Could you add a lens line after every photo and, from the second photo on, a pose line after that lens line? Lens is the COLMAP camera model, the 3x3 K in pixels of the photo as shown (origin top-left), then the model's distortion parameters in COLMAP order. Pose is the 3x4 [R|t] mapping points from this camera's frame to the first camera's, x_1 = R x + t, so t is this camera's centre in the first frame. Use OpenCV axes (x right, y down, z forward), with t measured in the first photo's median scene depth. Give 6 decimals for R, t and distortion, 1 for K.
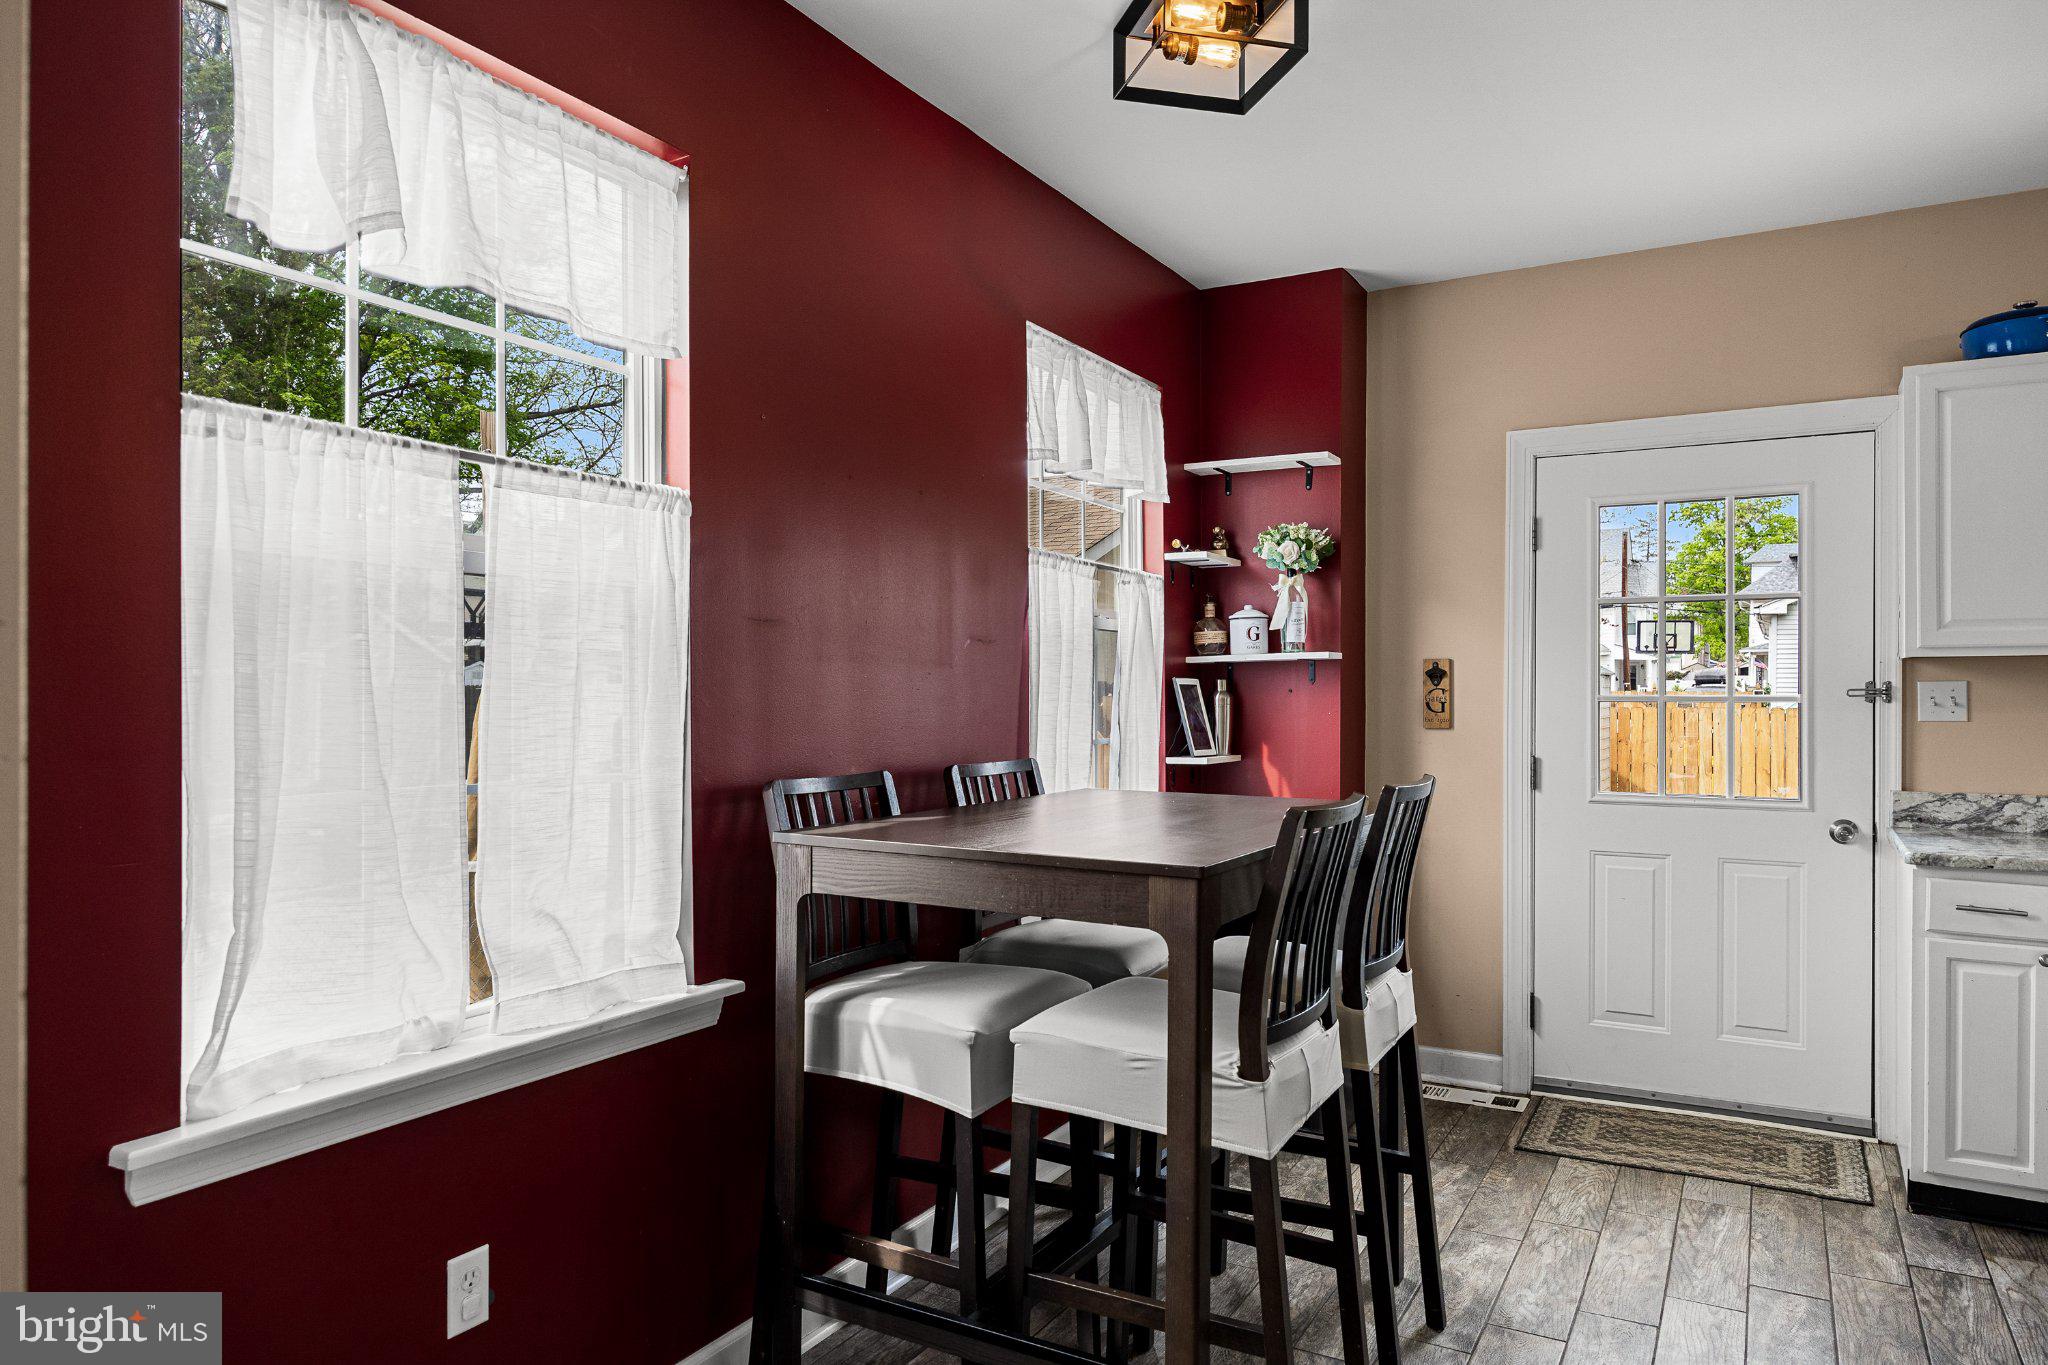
lens RADIAL K [[1315.6, 0, 1026.5], [0, 1315.6, 691.0], [0, 0, 1]] dist [-0.002663, -0.000938]
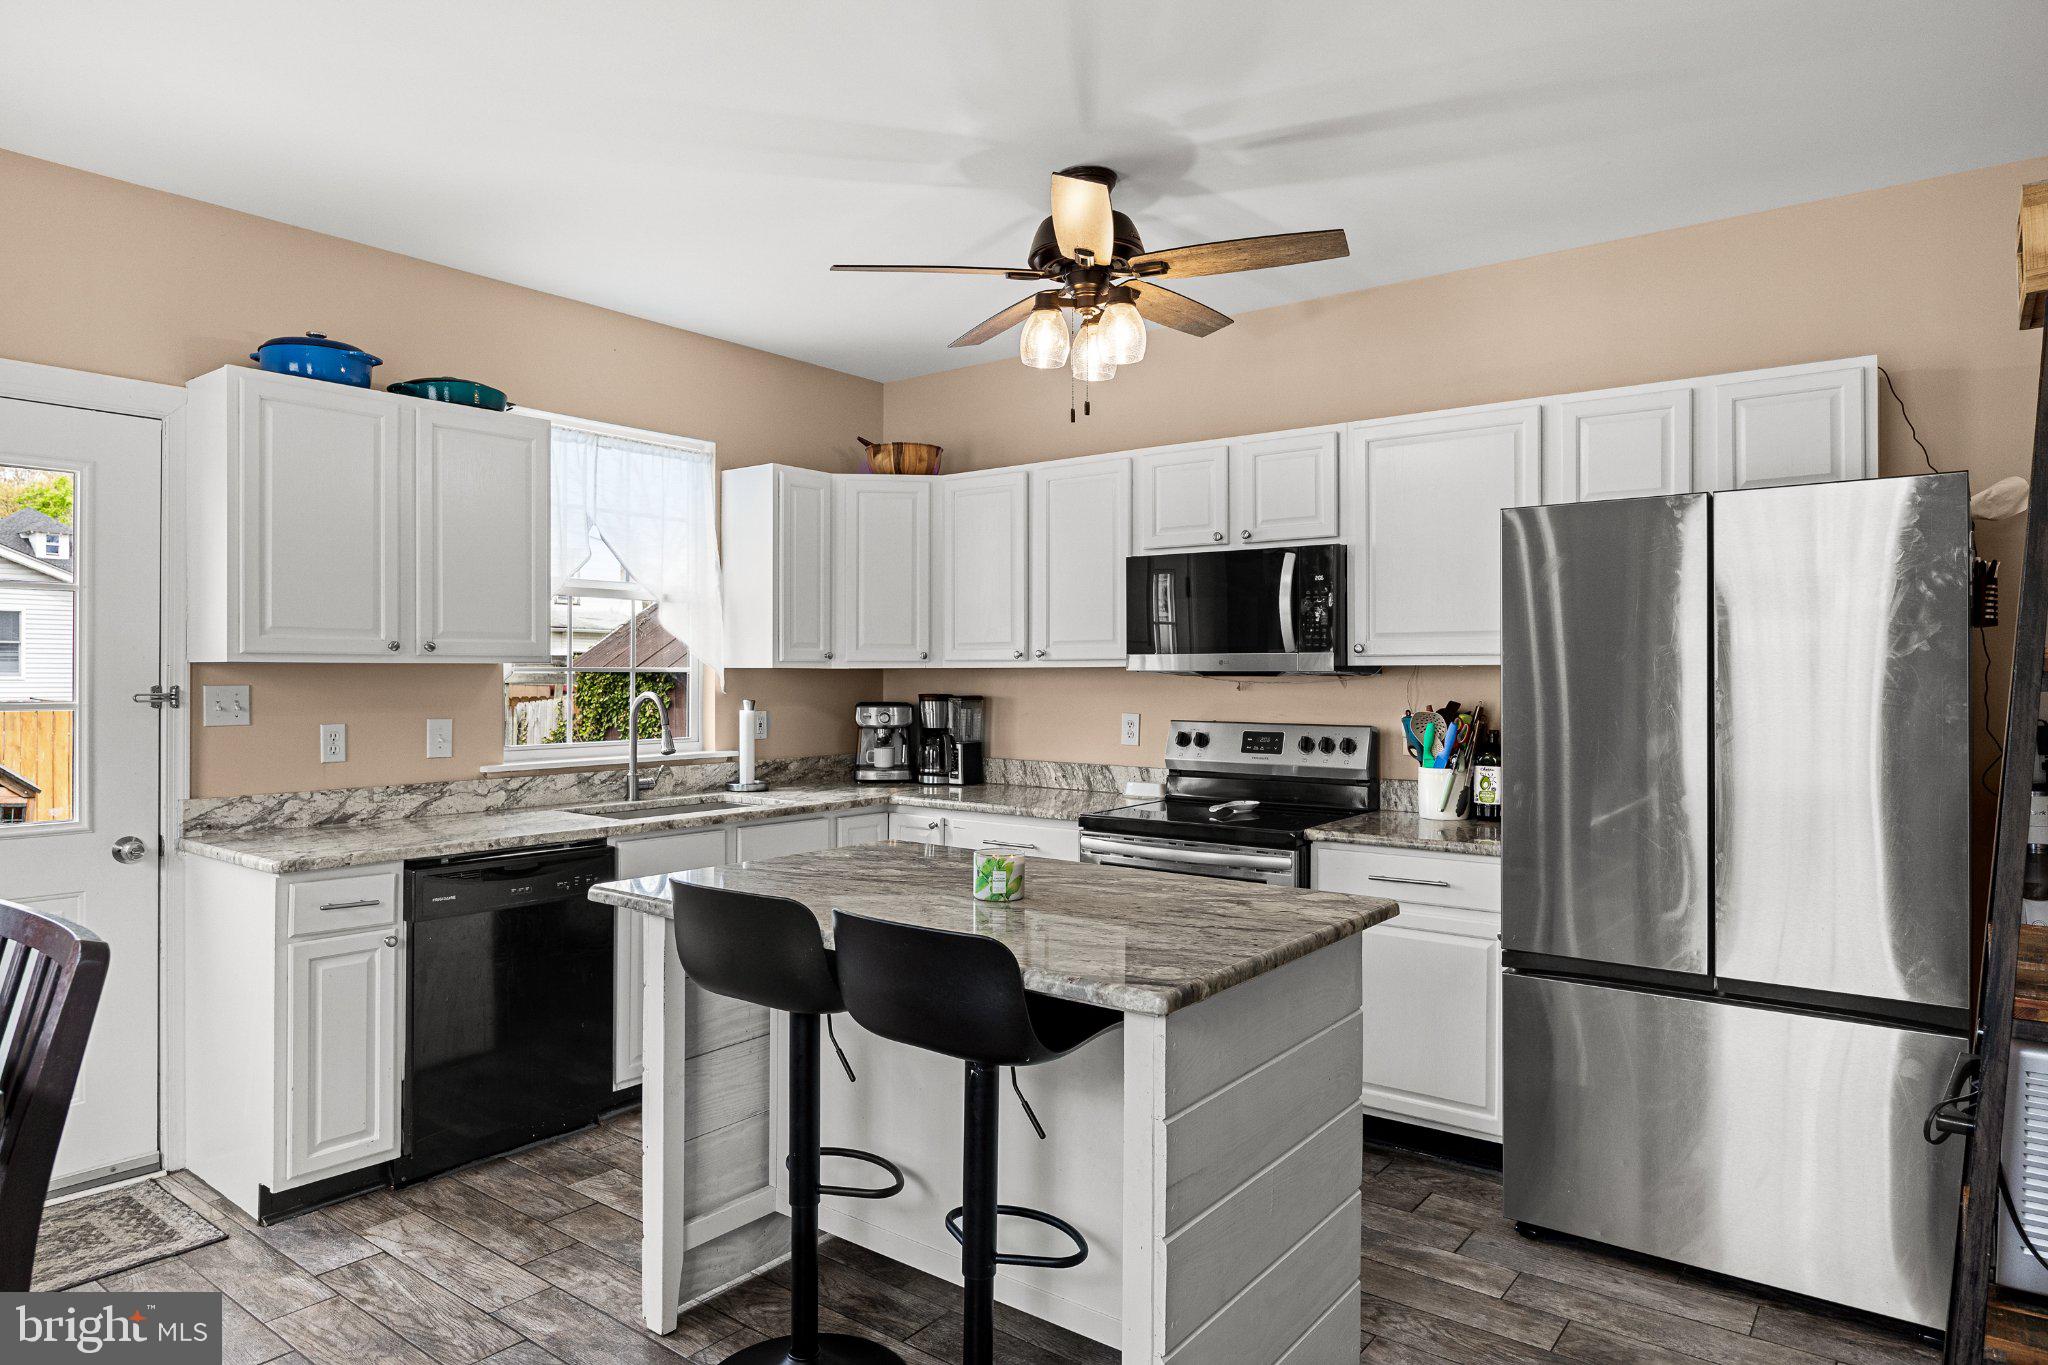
lens RADIAL K [[1224.6, 0, 1004.1], [0, 1224.6, 675.5], [0, 0, 1]] dist [-0.006588, -0.000041]
pose [[0.141332, 0.003064, 0.989957, -0.140518], [0.000307, 0.999995, -0.003139, -0.012080], [-0.989962, 0.000748, 0.141331, 0.290935]]
